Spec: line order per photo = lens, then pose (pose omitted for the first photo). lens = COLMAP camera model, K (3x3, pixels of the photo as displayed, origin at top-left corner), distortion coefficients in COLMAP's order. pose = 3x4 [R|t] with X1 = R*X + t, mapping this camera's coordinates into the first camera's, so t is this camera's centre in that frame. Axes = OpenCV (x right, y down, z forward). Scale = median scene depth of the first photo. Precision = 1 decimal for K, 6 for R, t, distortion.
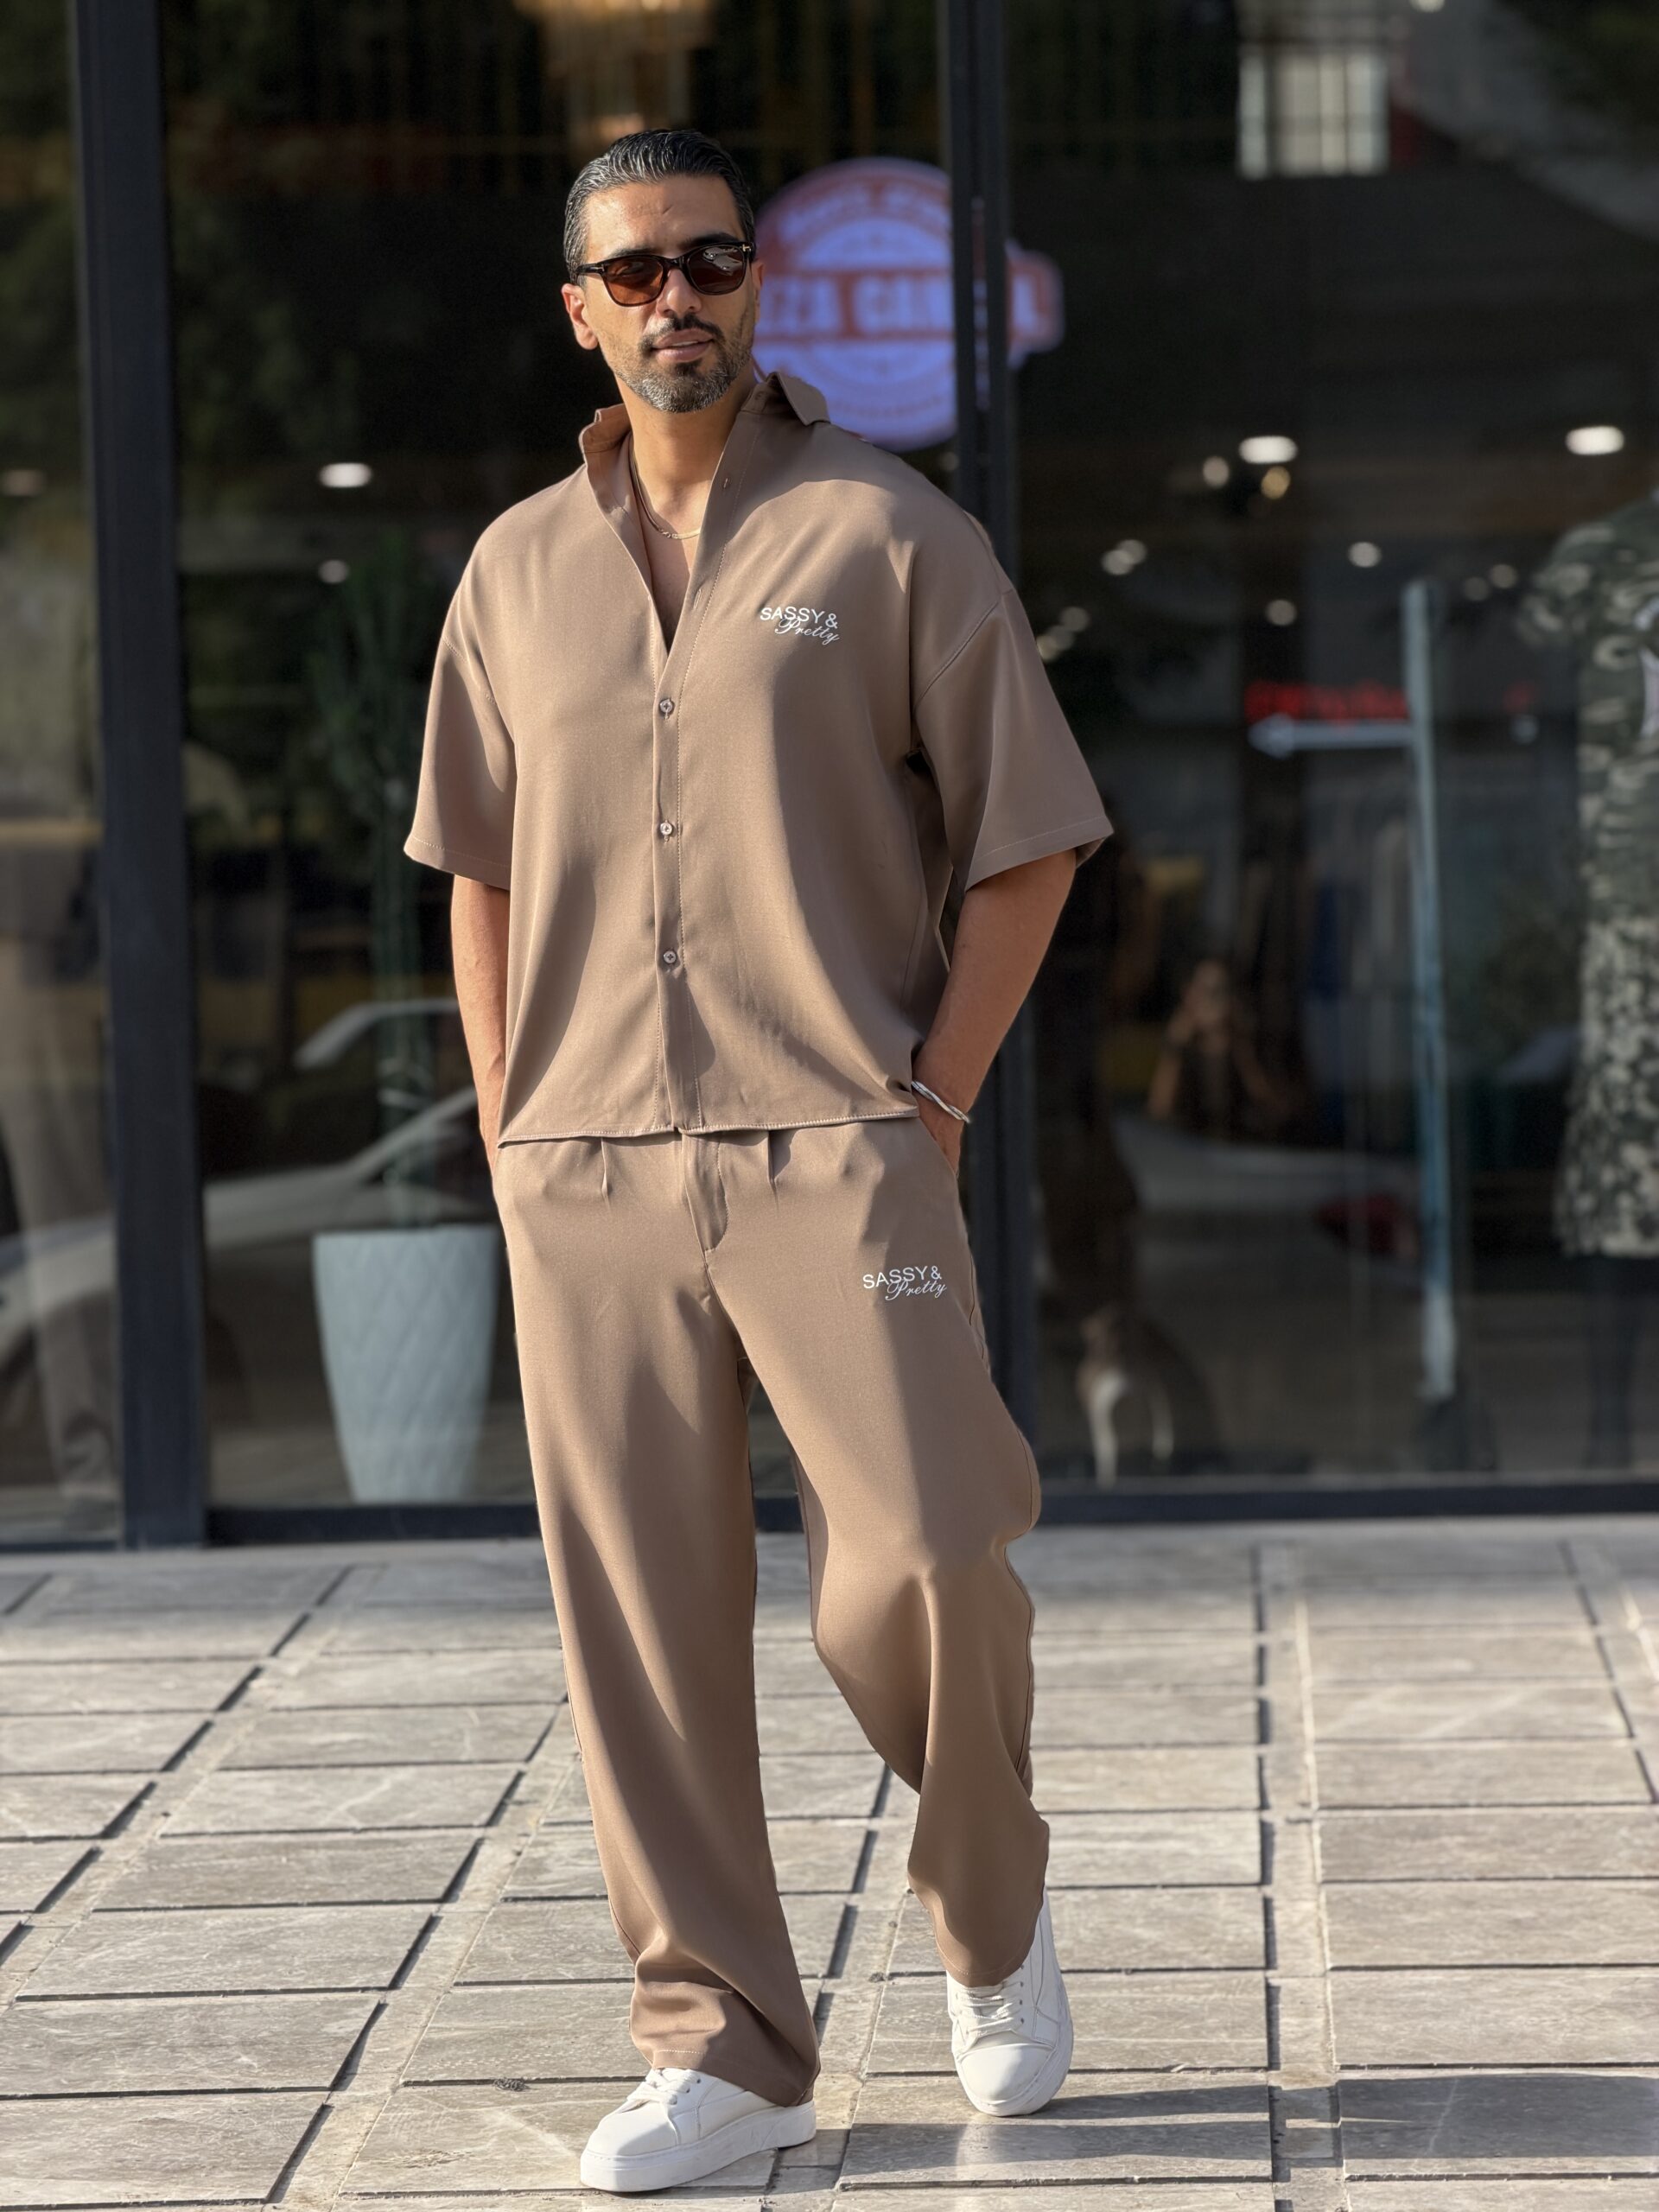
lens RADIAL K [[6278.7, 0, 824.9], [0, 6278.7, 1110.2], [0, 0, 1]] dist [0.163929, 0.000000]
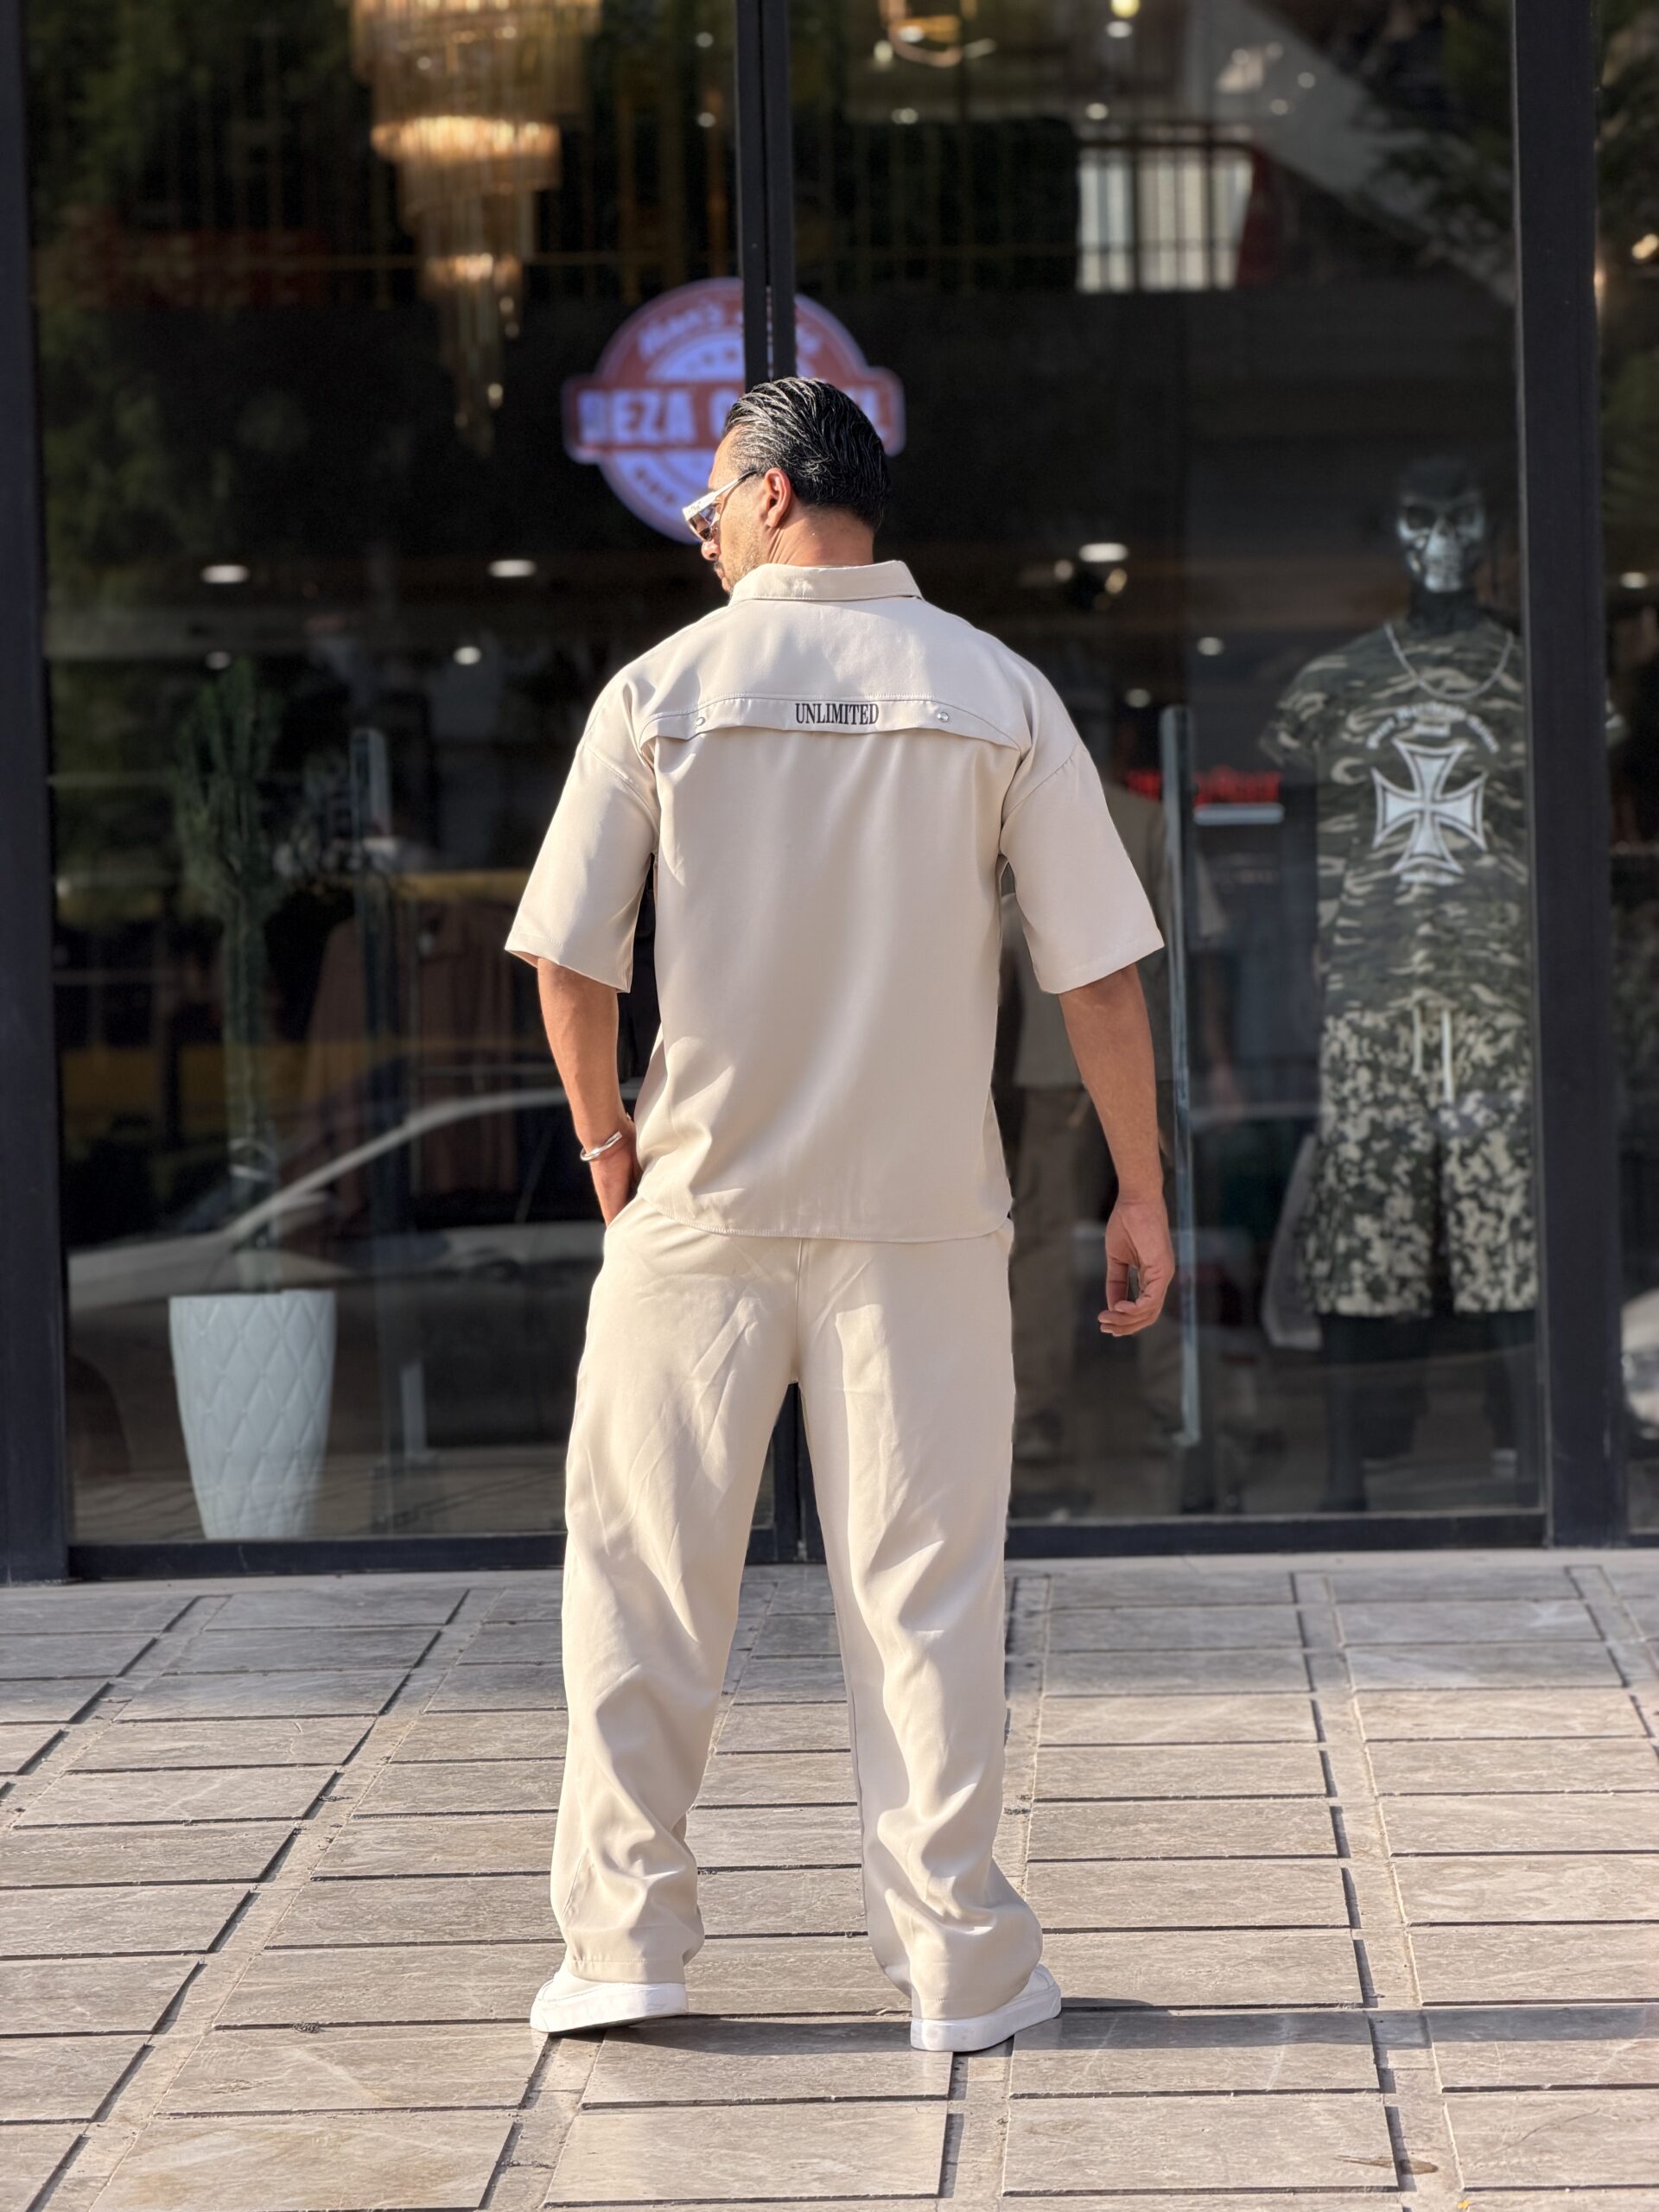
lens RADIAL K [[6278.7, 0, 825.3], [0, 6278.7, 1105.6], [0, 0, 1]] dist [0.163929, 0.000000]
pose [[0.999891, 0.000820, 0.014719, 0.022058], [-0.000655, 0.999937, -0.011217, -0.001788], [-0.014727, 0.011207, 0.999829, -0.128282]]
